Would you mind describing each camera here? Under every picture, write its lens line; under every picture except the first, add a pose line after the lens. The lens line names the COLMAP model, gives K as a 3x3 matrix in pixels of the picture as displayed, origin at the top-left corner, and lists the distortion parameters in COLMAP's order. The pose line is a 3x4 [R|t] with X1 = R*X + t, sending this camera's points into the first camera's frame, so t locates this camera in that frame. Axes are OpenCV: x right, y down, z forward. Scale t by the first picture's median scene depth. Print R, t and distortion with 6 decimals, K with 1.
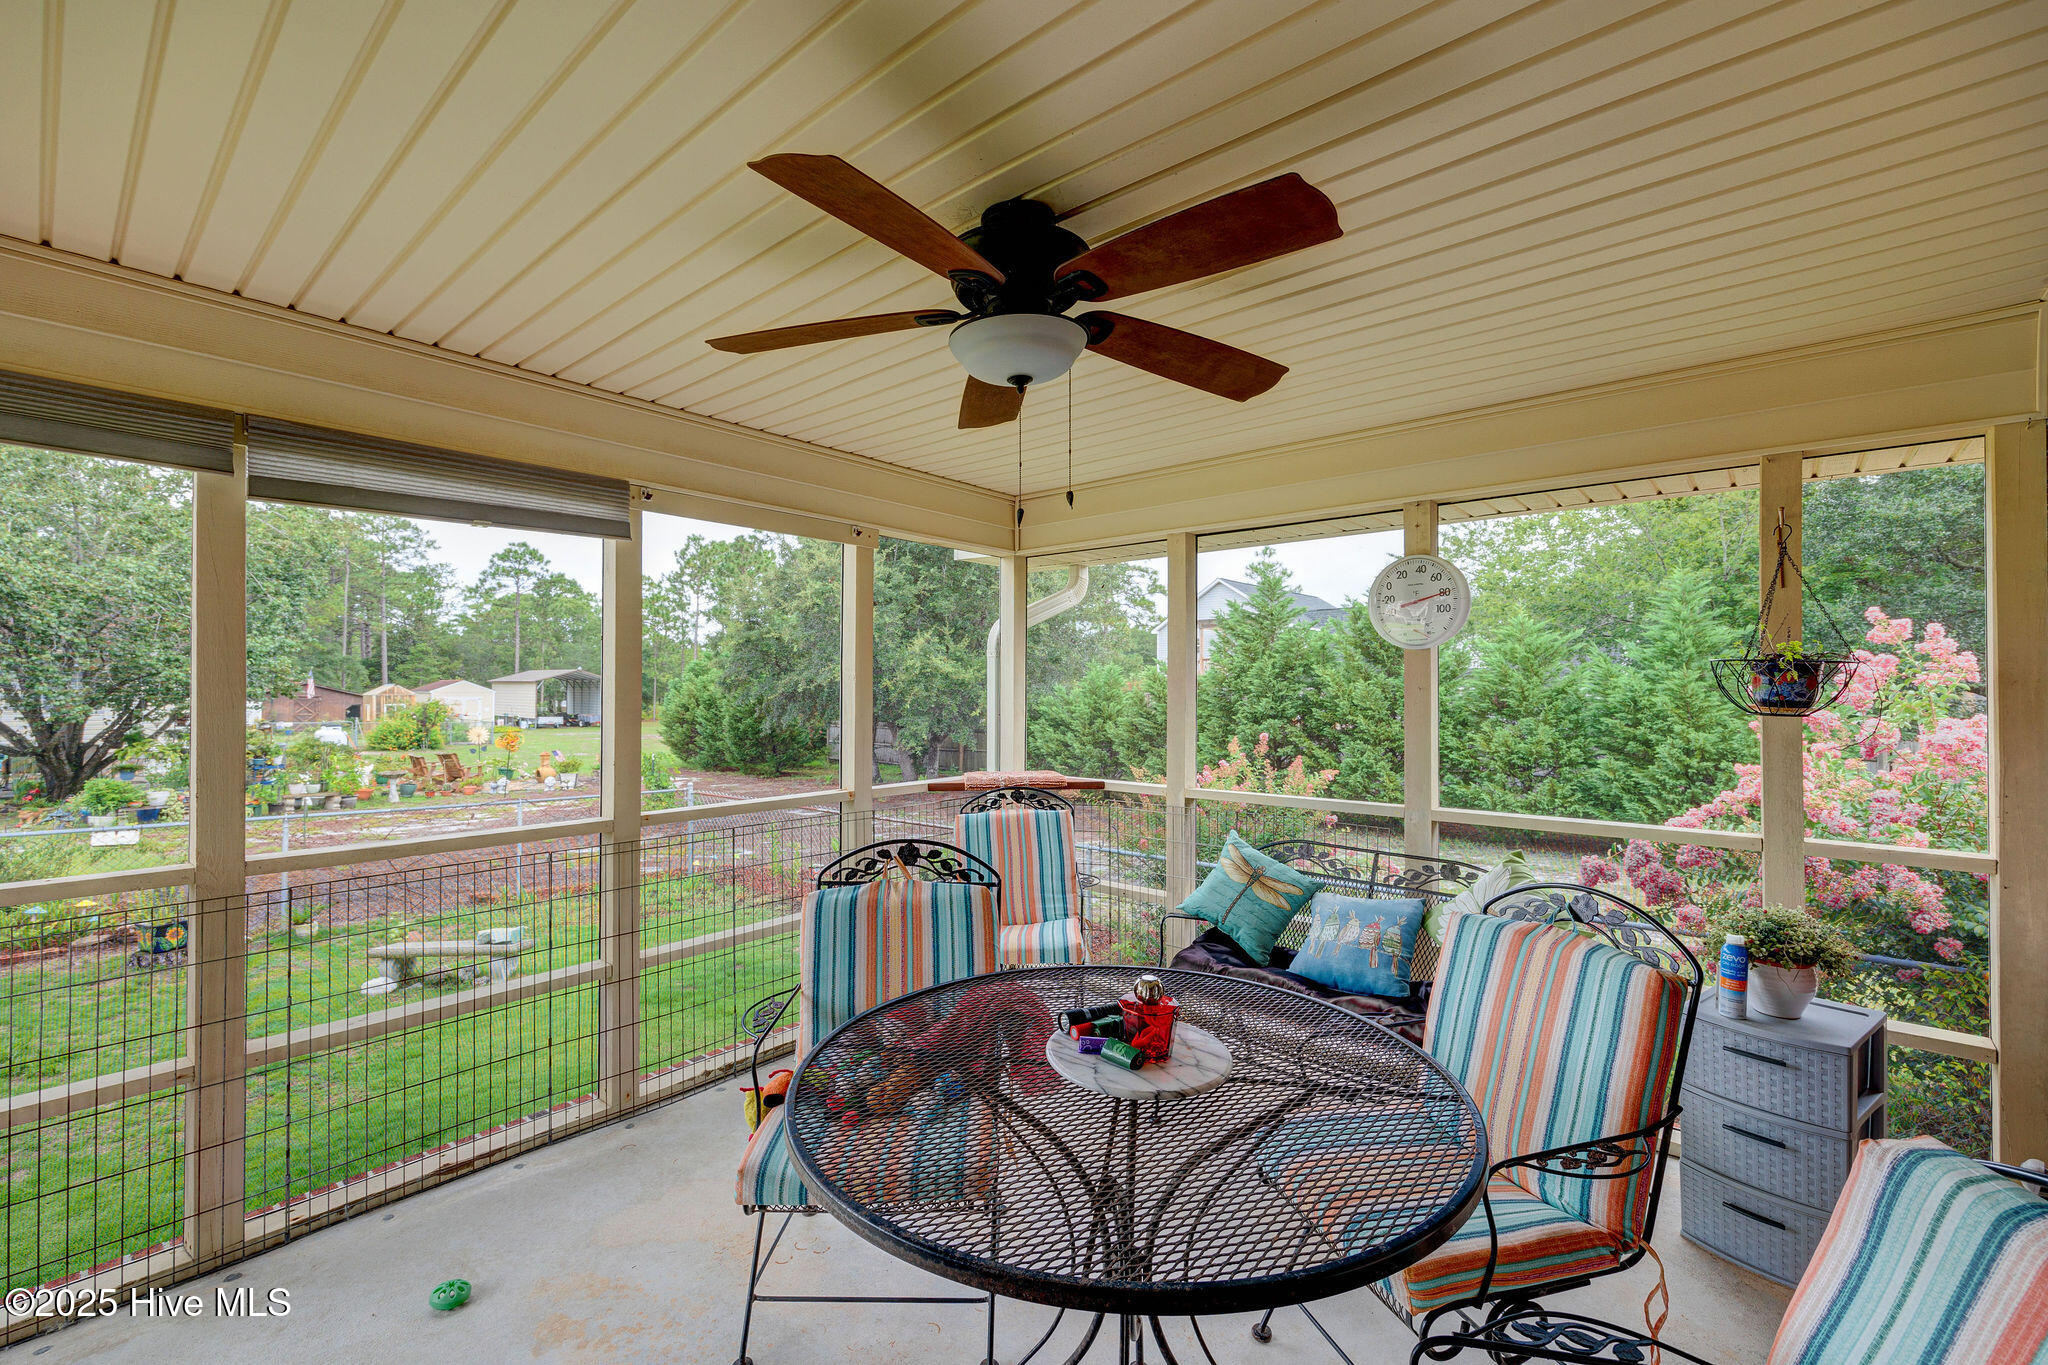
lens RADIAL K [[837.1, 0, 1020.1], [0, 837.1, 678.7], [0, 0, 1]] dist [-0.006794, 0.002050]
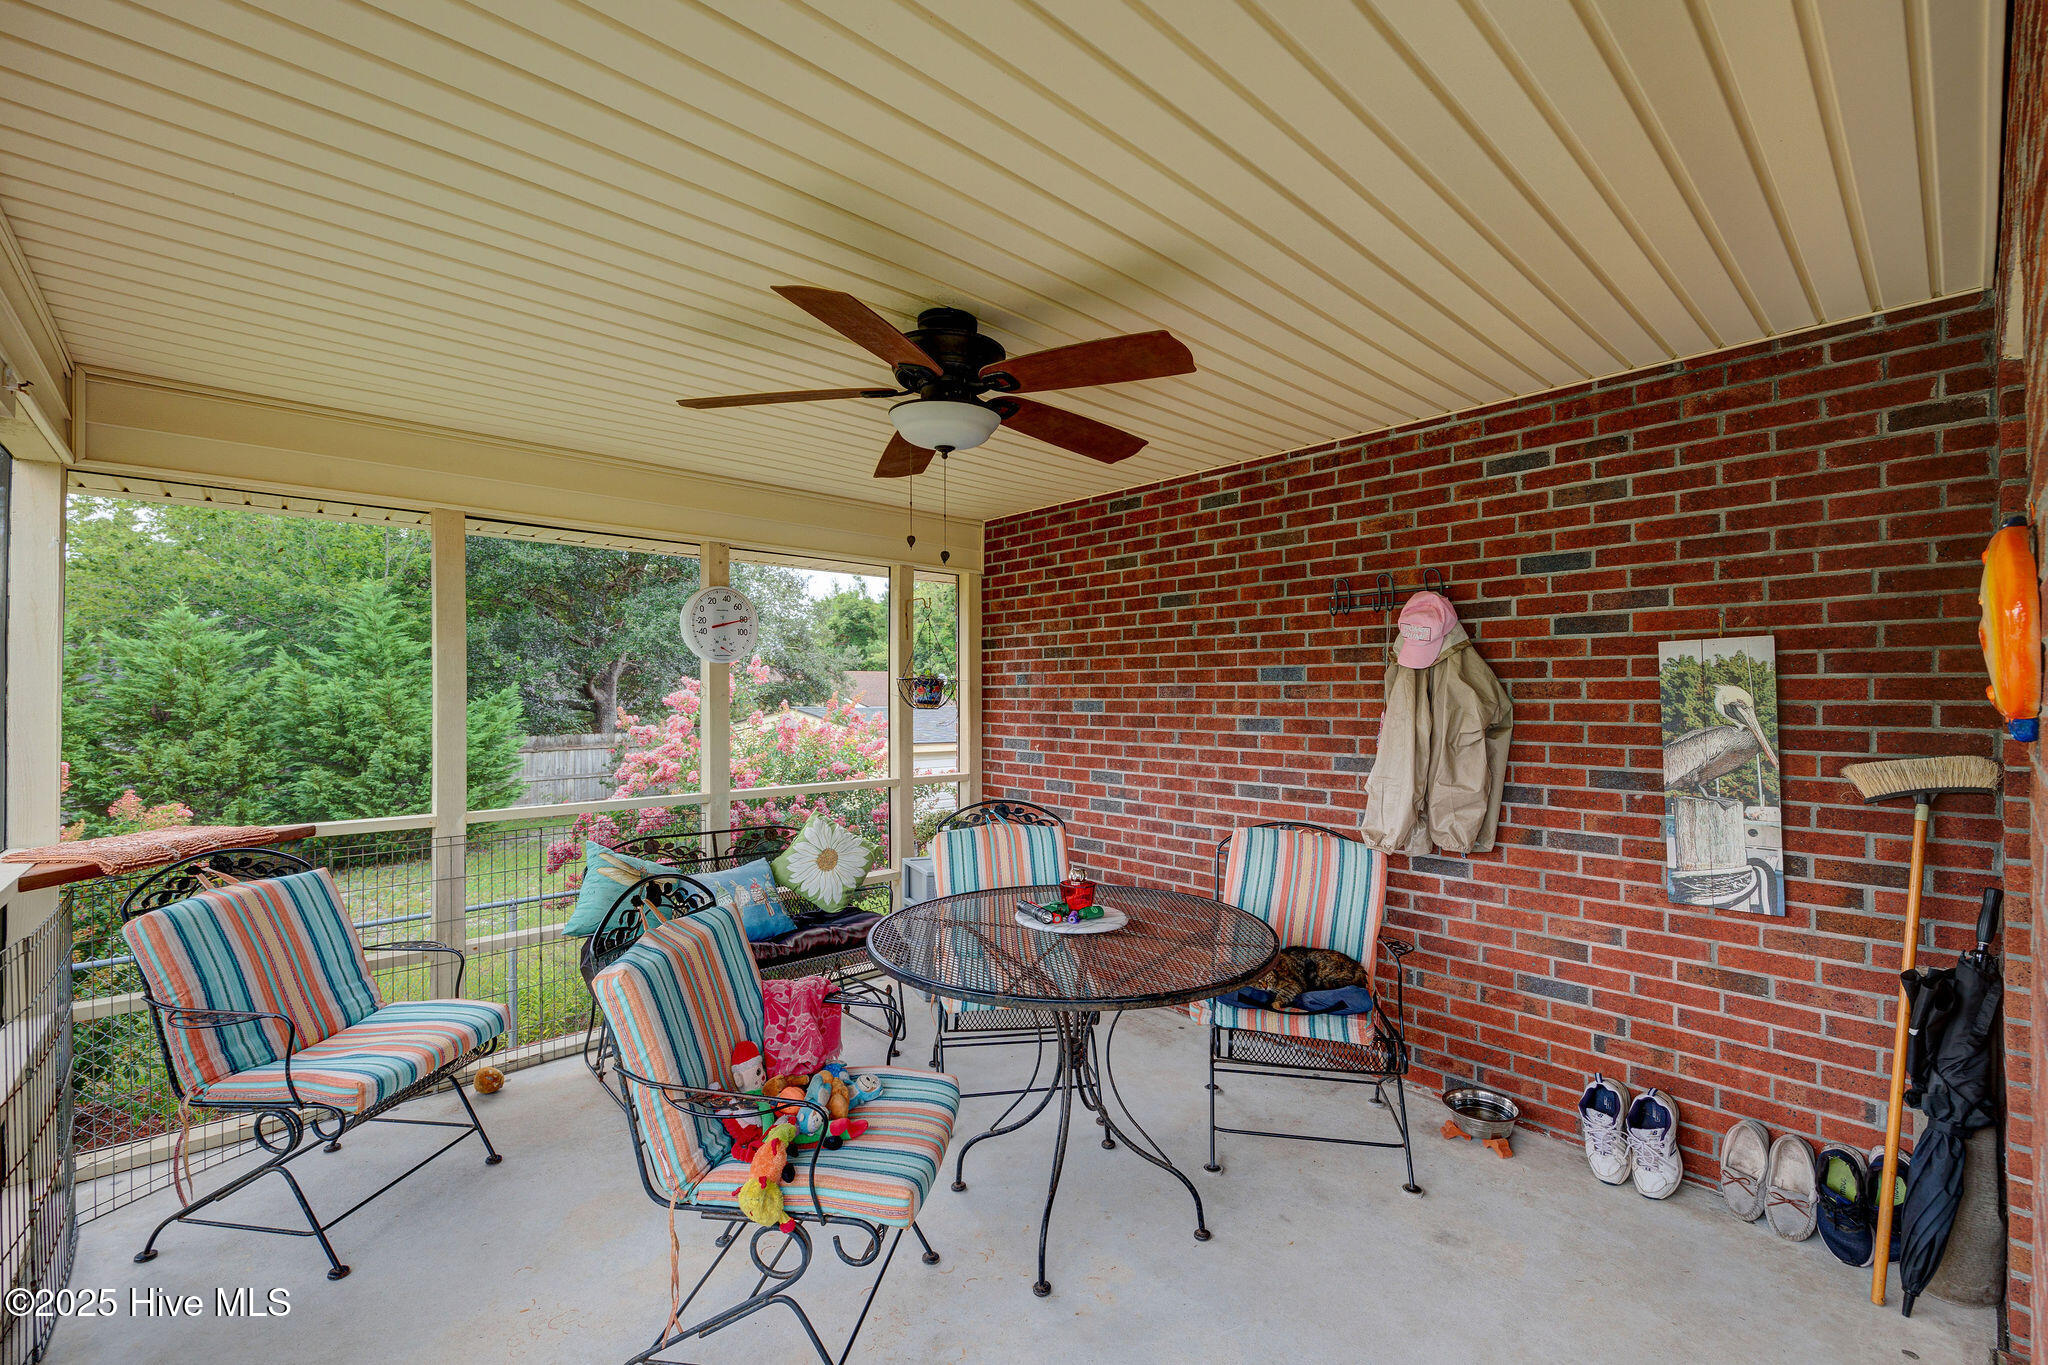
lens RADIAL K [[837.1, 0, 1014.1], [0, 837.1, 690.8], [0, 0, 1]] dist [-0.006794, 0.002050]
pose [[0.155076, 0.003741, 0.987895, -0.113967], [-0.009214, 0.999955, -0.002340, 0.000712], [-0.987860, -0.008740, 0.155104, 0.065447]]
